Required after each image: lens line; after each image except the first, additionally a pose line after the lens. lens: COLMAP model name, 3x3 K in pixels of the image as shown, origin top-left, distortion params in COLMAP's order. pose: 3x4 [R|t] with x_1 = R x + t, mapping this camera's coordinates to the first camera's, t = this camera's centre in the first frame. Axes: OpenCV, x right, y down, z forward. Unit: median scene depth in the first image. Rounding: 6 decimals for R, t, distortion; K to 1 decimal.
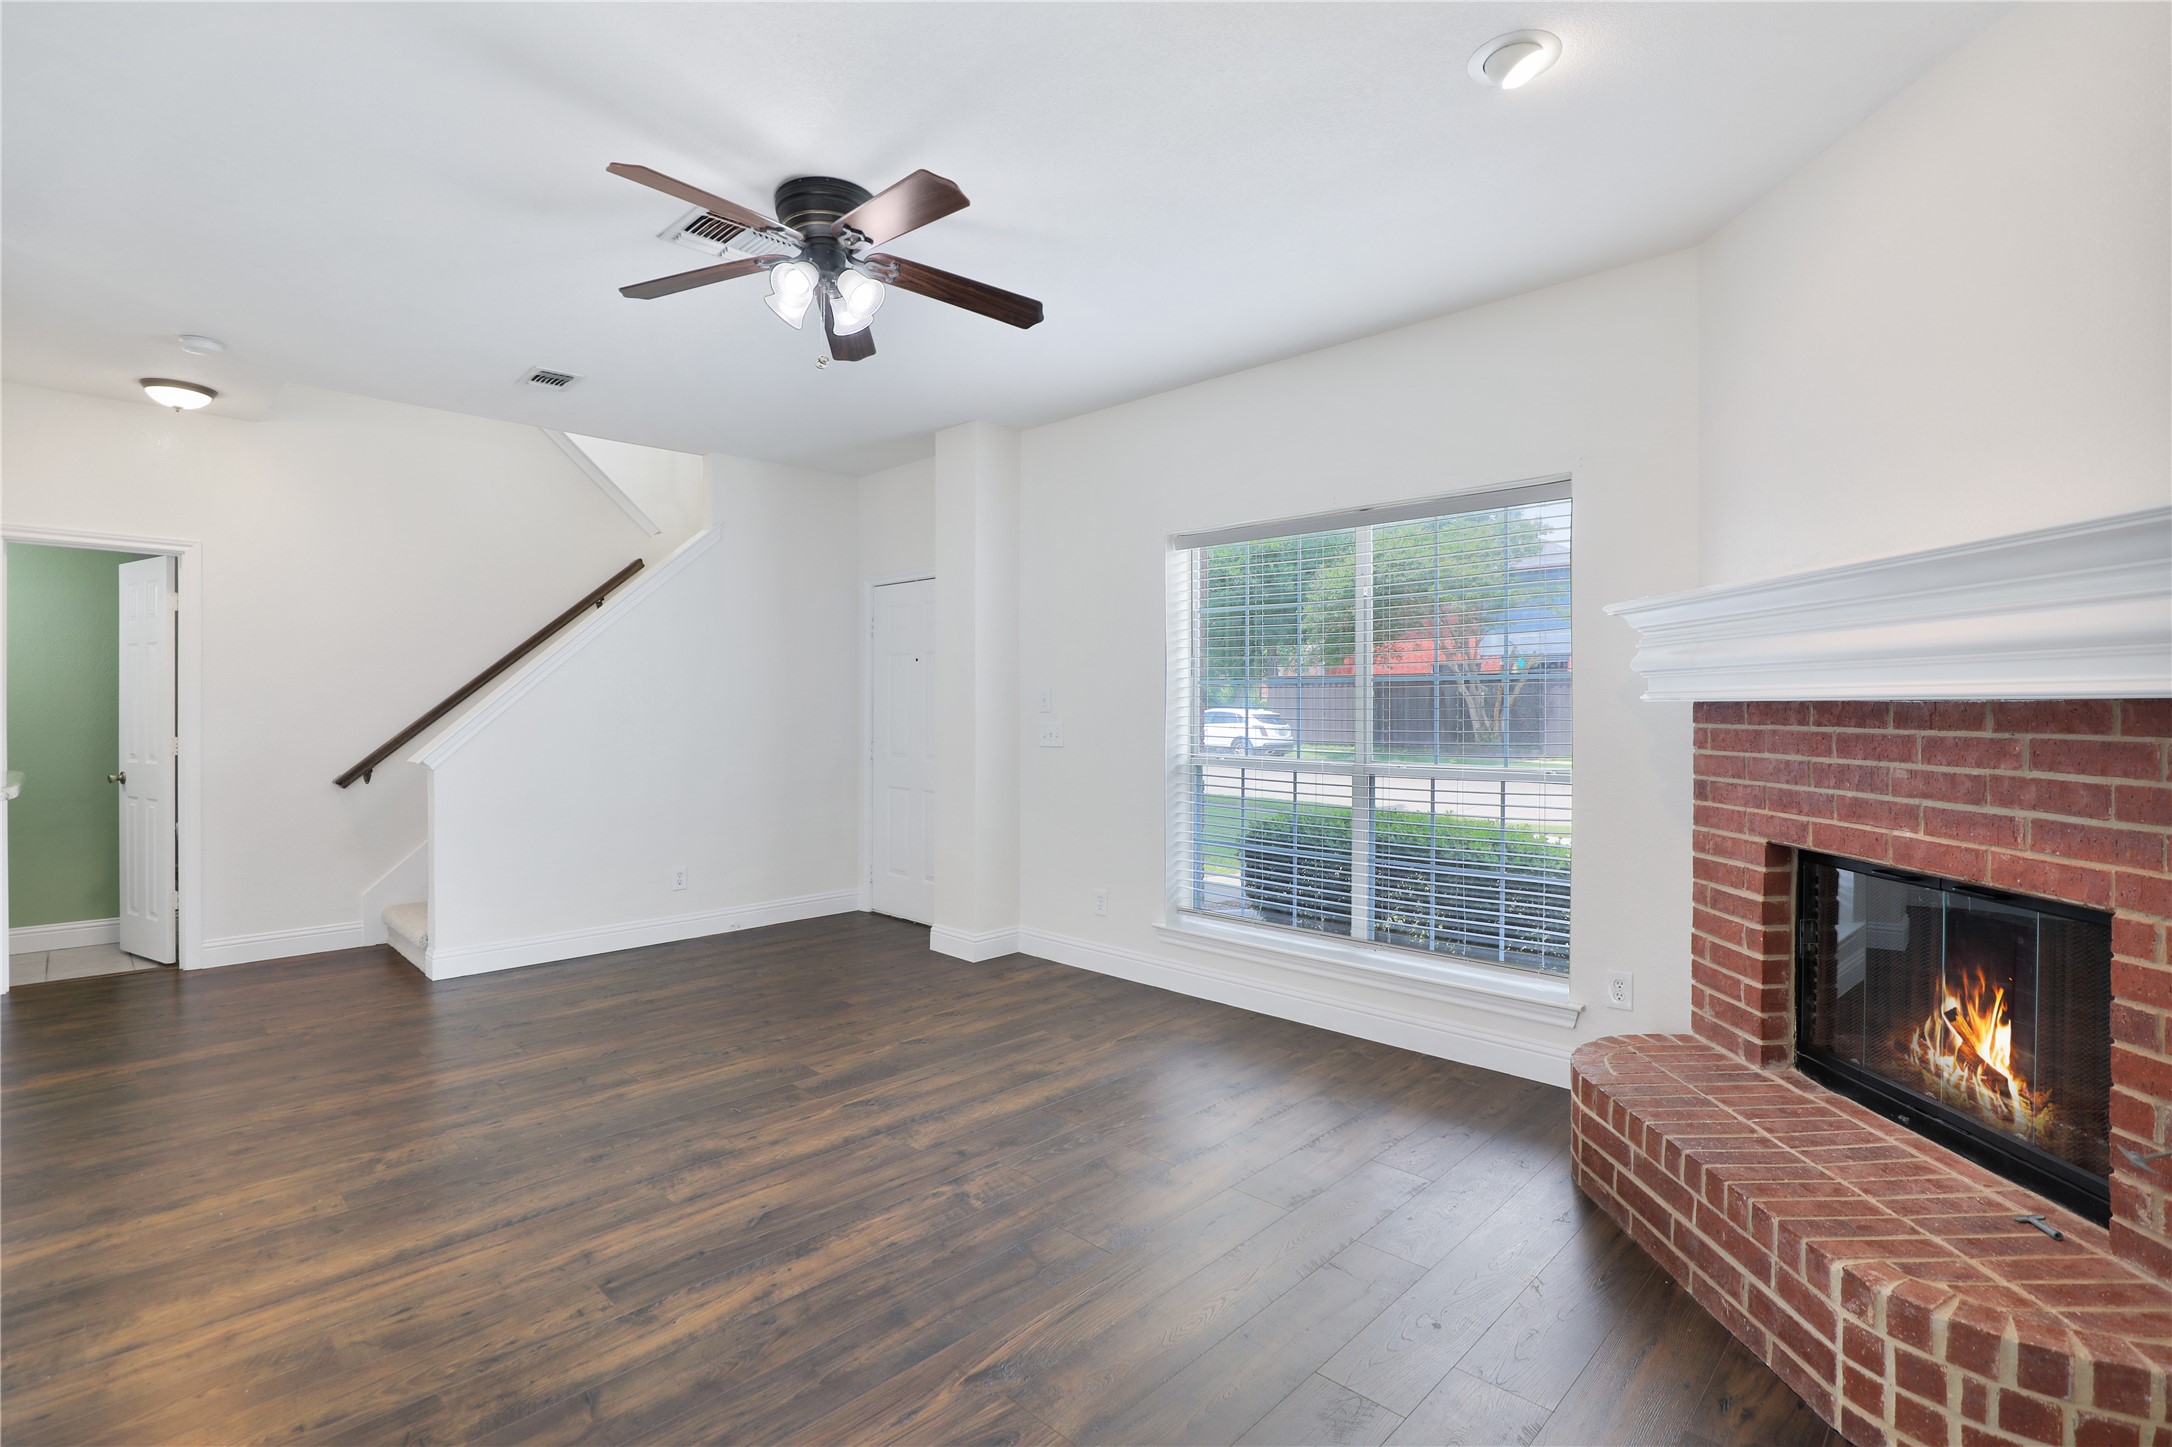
lens RADIAL K [[1007.1, 0, 1097.0], [0, 1007.1, 711.6], [0, 0, 1]] dist [-0.032589, 0.000941]
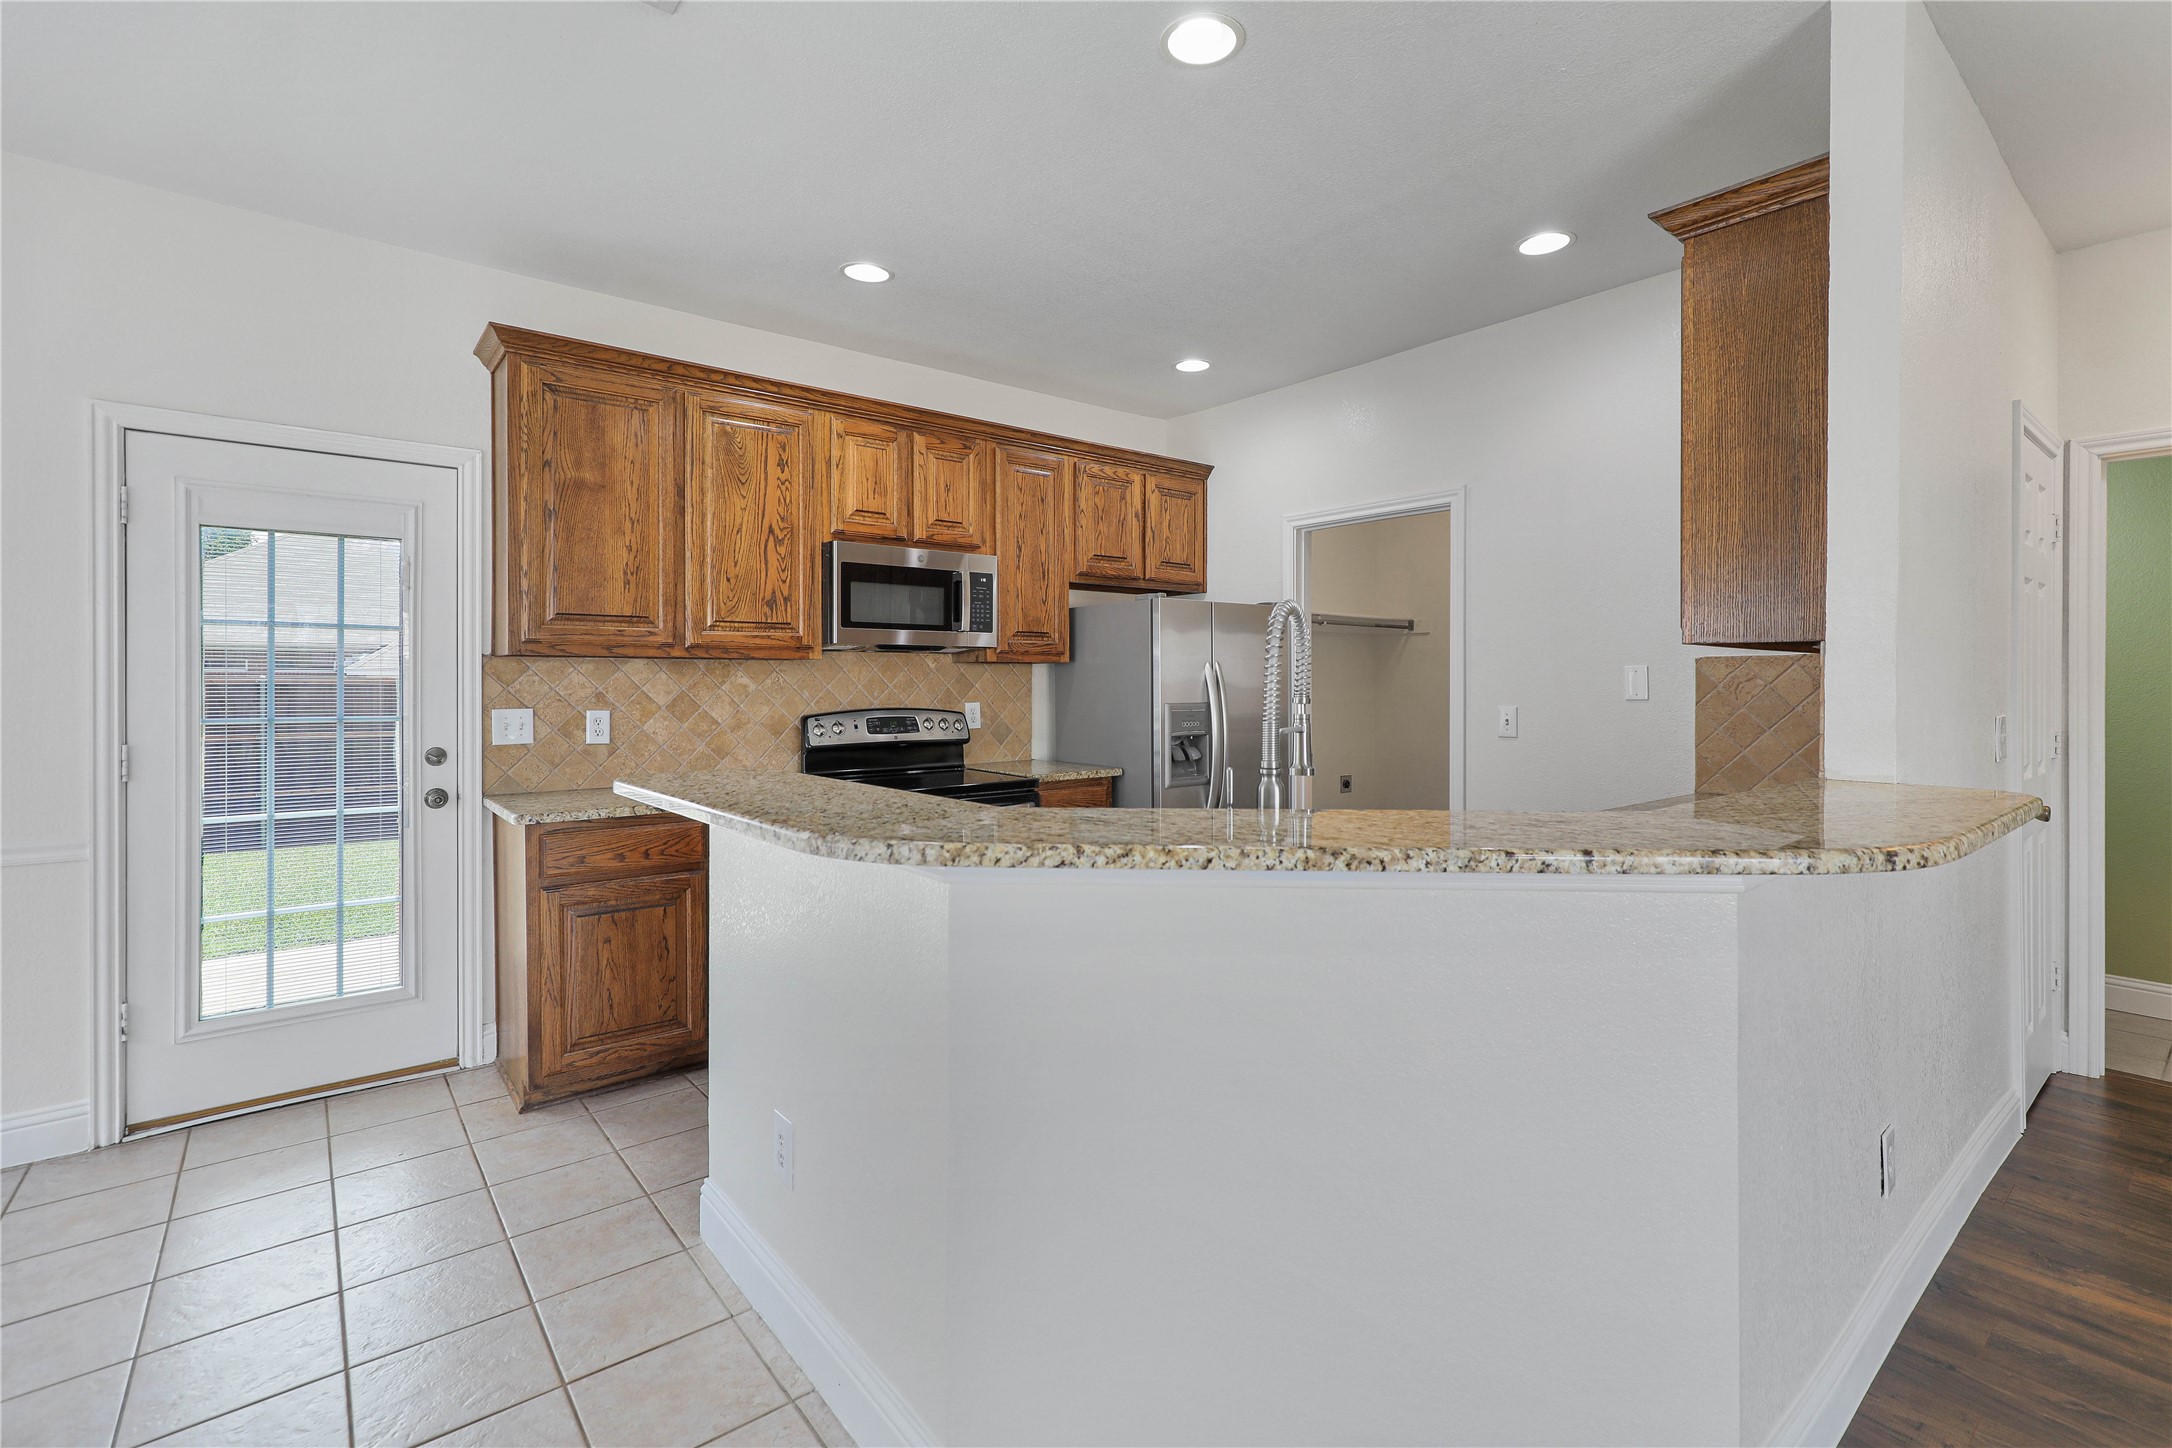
lens RADIAL K [[984.2, 0, 1096.7], [0, 984.2, 685.6], [0, 0, 1]] dist [0.001080, 0.000583]
pose [[-0.124972, 0.001908, -0.992158, -0.527755], [-0.006197, 0.999977, 0.002704, -0.007809], [0.992141, 0.006486, -0.124958, 0.602098]]
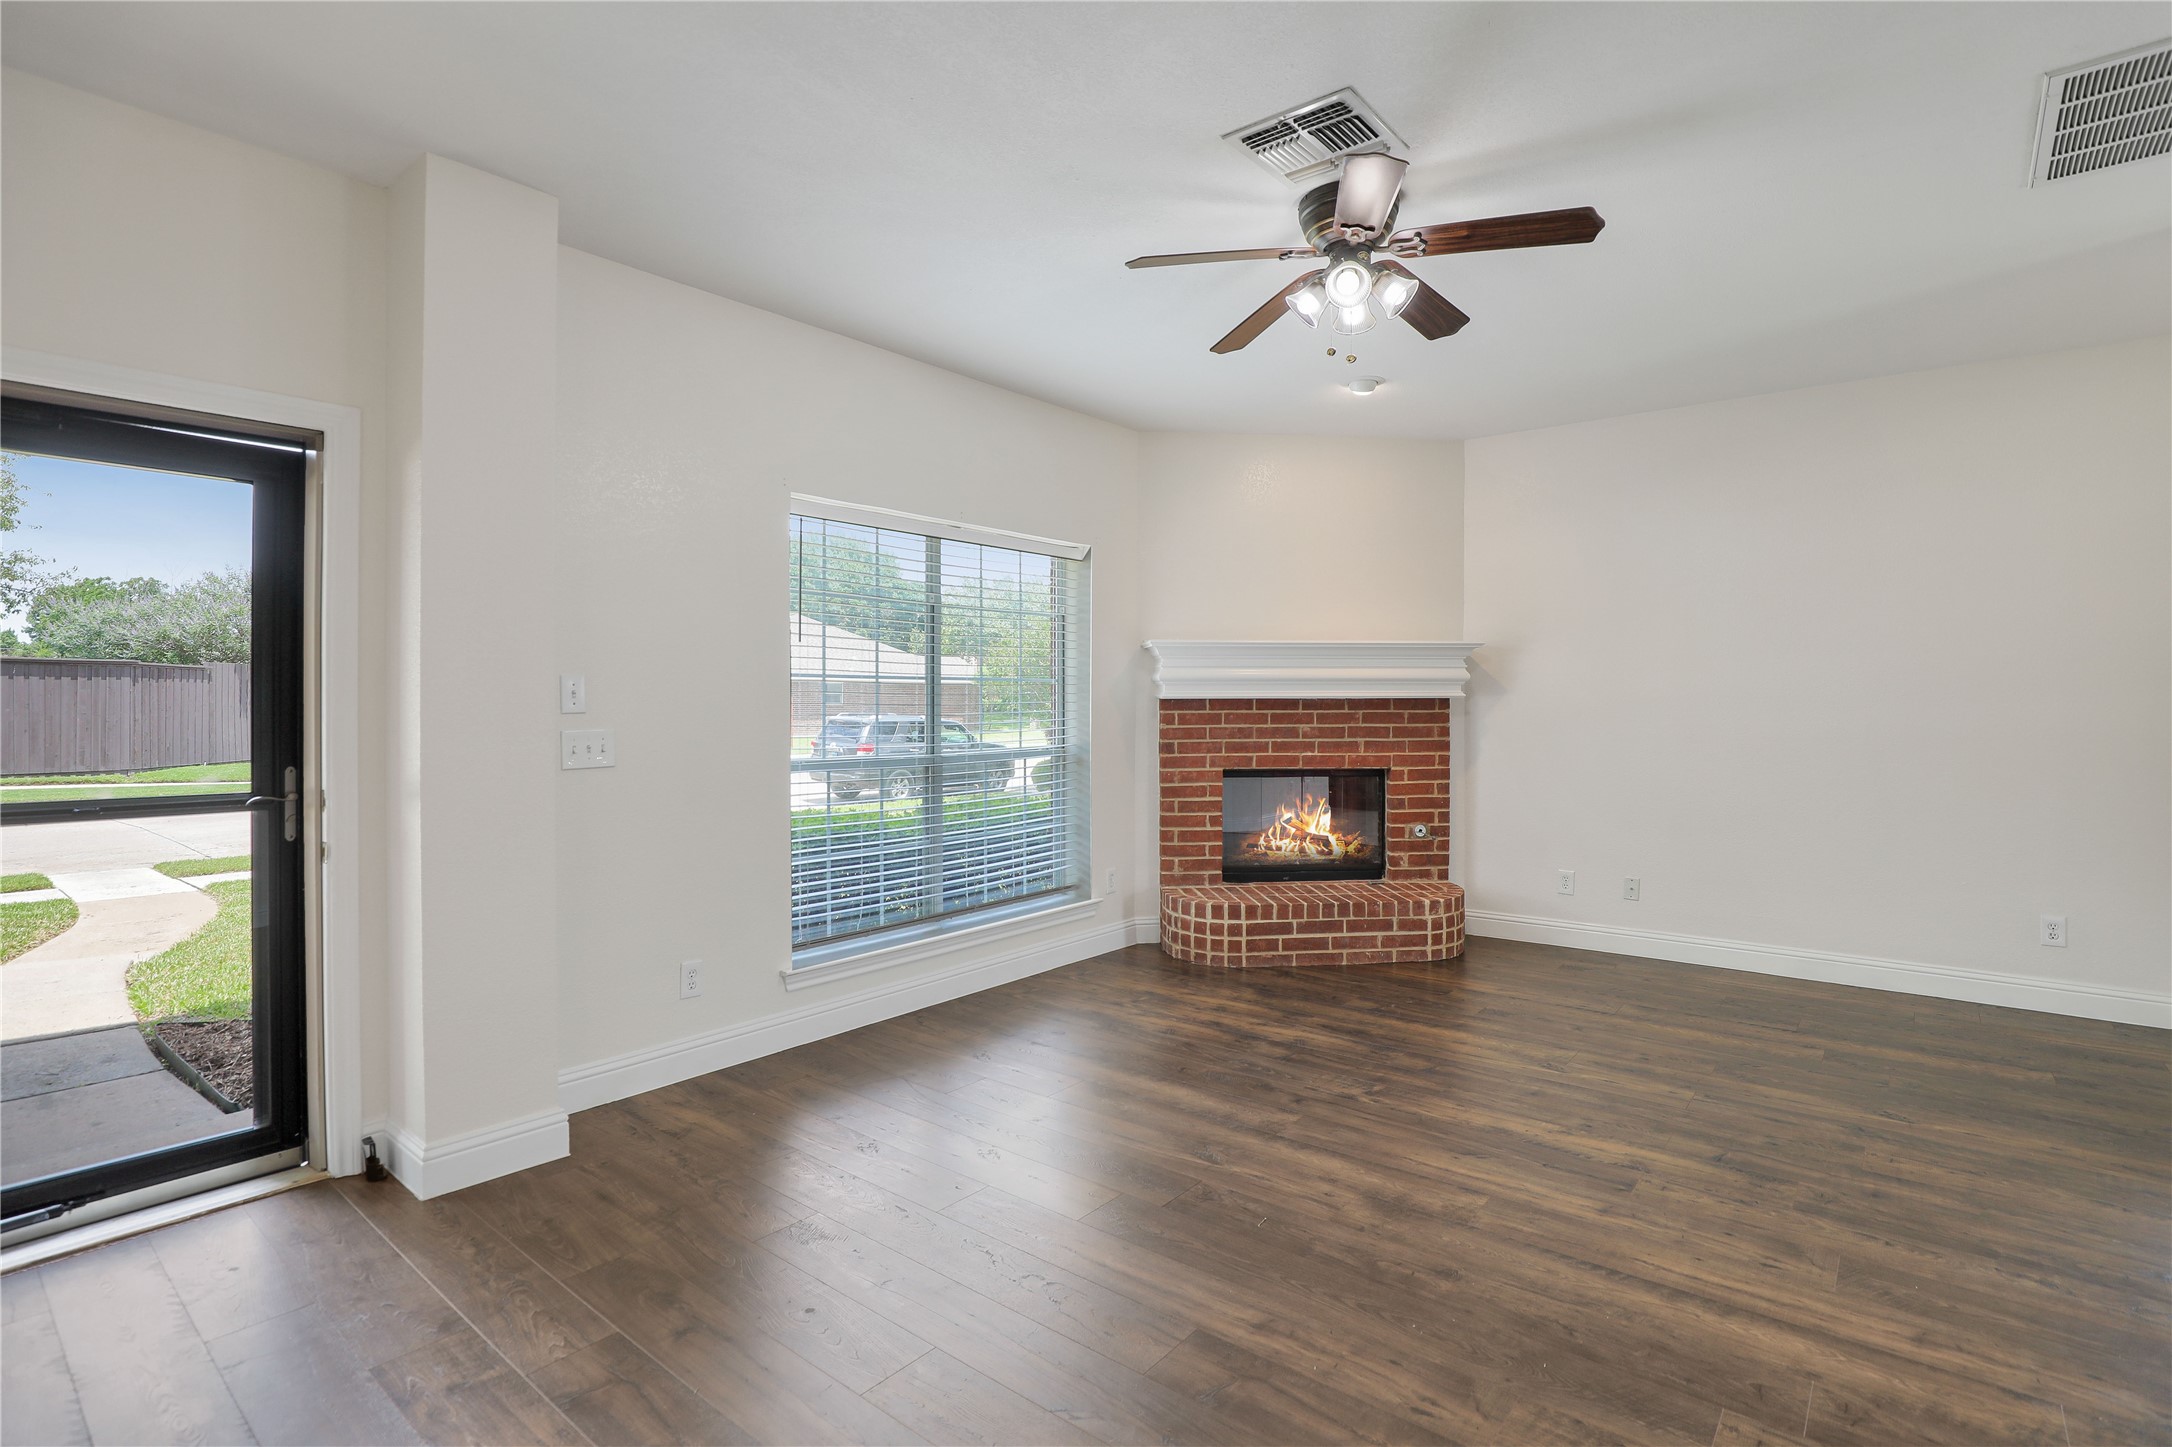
lens RADIAL K [[1035.3, 0, 1097.1], [0, 1035.3, 709.3], [0, 0, 1]] dist [-0.030032, 0.000098]
pose [[-0.078832, -0.009297, 0.996845, -1.504973], [0.006815, 0.999928, 0.009865, -0.011811], [-0.996865, 0.007571, -0.078763, 1.560687]]
